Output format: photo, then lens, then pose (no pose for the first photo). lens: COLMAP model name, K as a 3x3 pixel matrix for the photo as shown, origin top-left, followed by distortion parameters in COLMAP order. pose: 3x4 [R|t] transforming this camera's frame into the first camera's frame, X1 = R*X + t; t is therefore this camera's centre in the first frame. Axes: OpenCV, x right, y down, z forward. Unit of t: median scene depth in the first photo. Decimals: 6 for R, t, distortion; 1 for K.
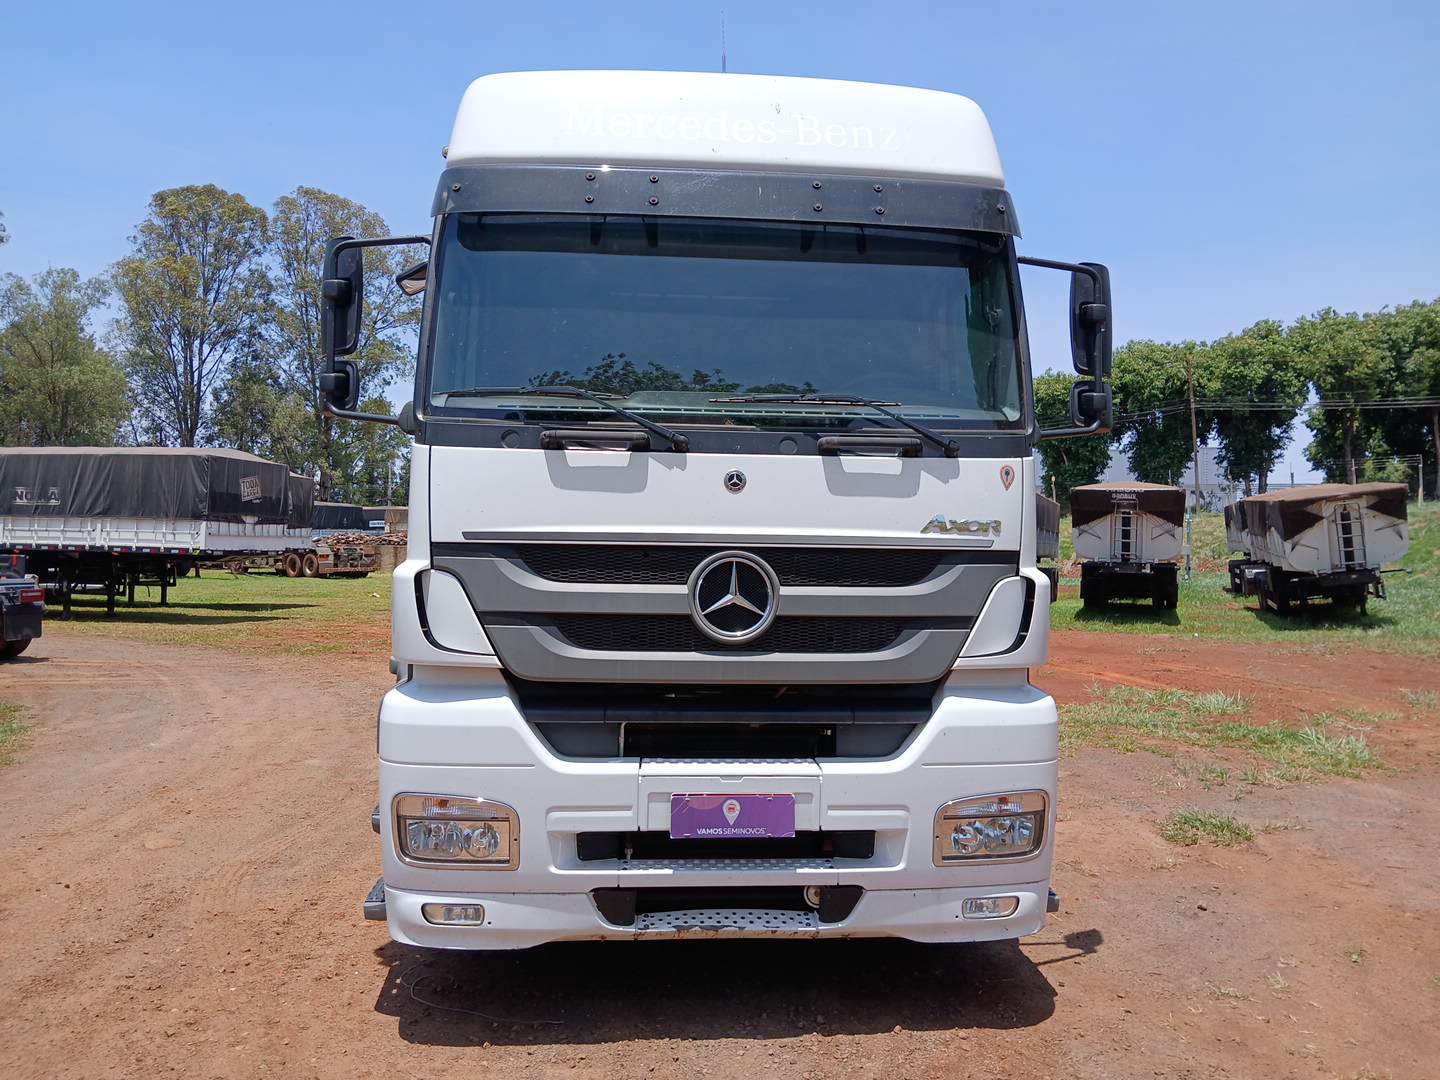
lens RADIAL K [[1116.0, 0, 719.9], [0, 1116.0, 539.8], [0, 0, 1]] dist [0.042504, -0.092778]
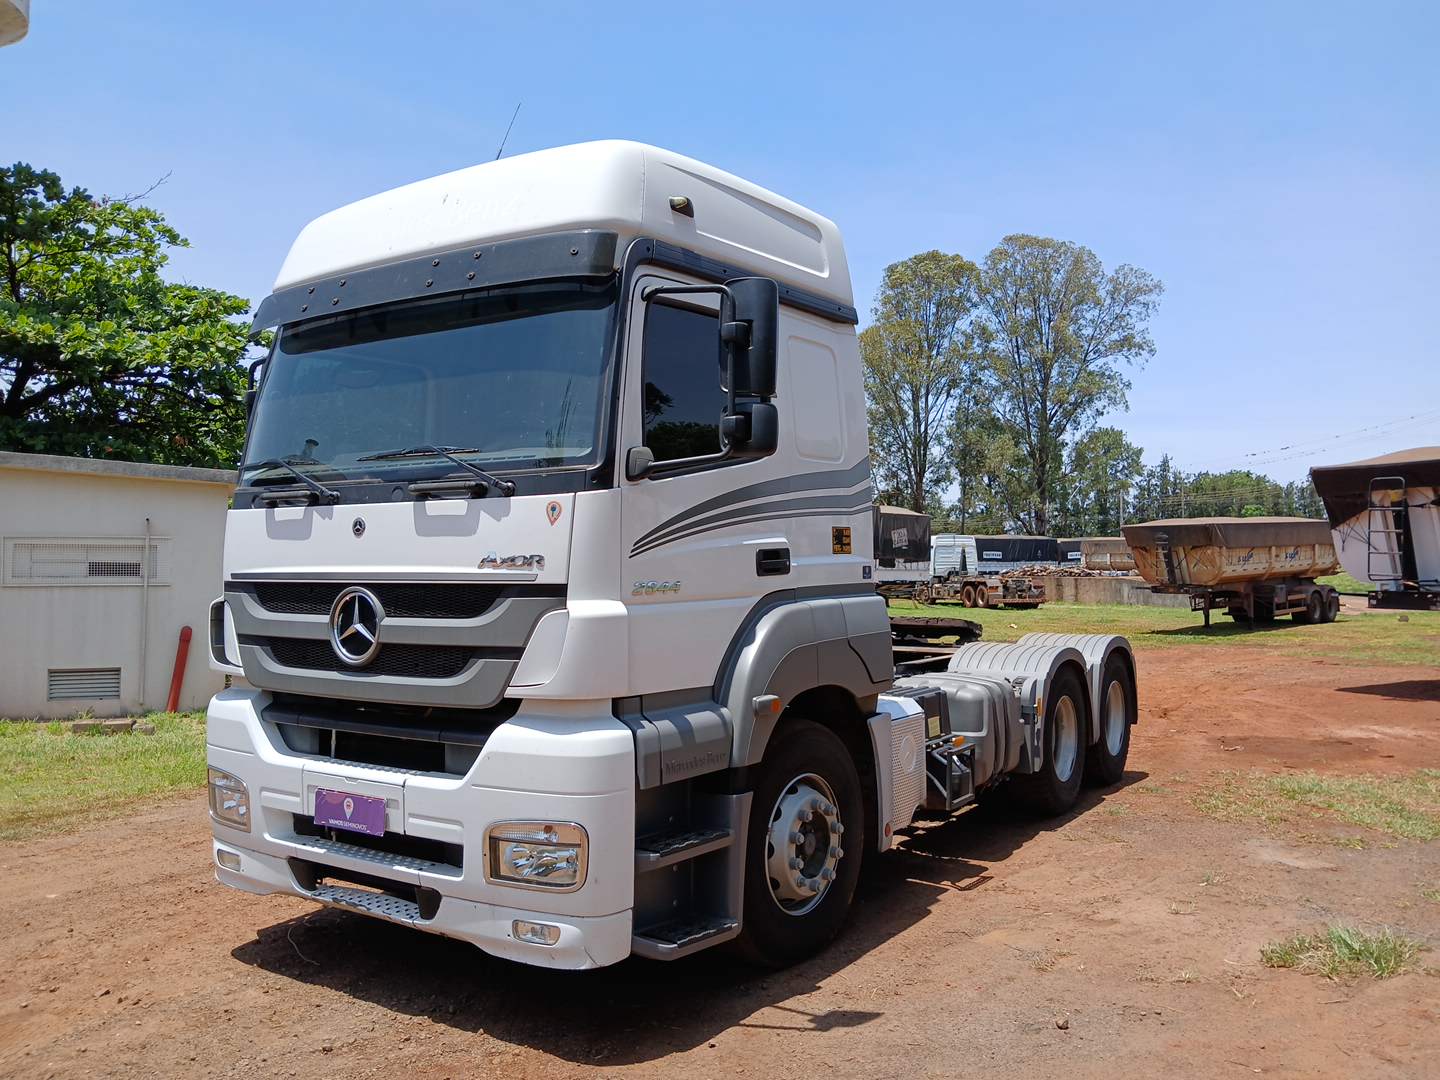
lens RADIAL K [[1116.0, 0, 734.8], [0, 1116.0, 542.9], [0, 0, 1]] dist [0.042504, -0.092778]
pose [[0.795432, -0.029059, -0.605346, 1.019661], [0.013906, 0.999462, -0.029705, 0.004698], [0.605884, 0.015210, 0.795408, 0.290927]]
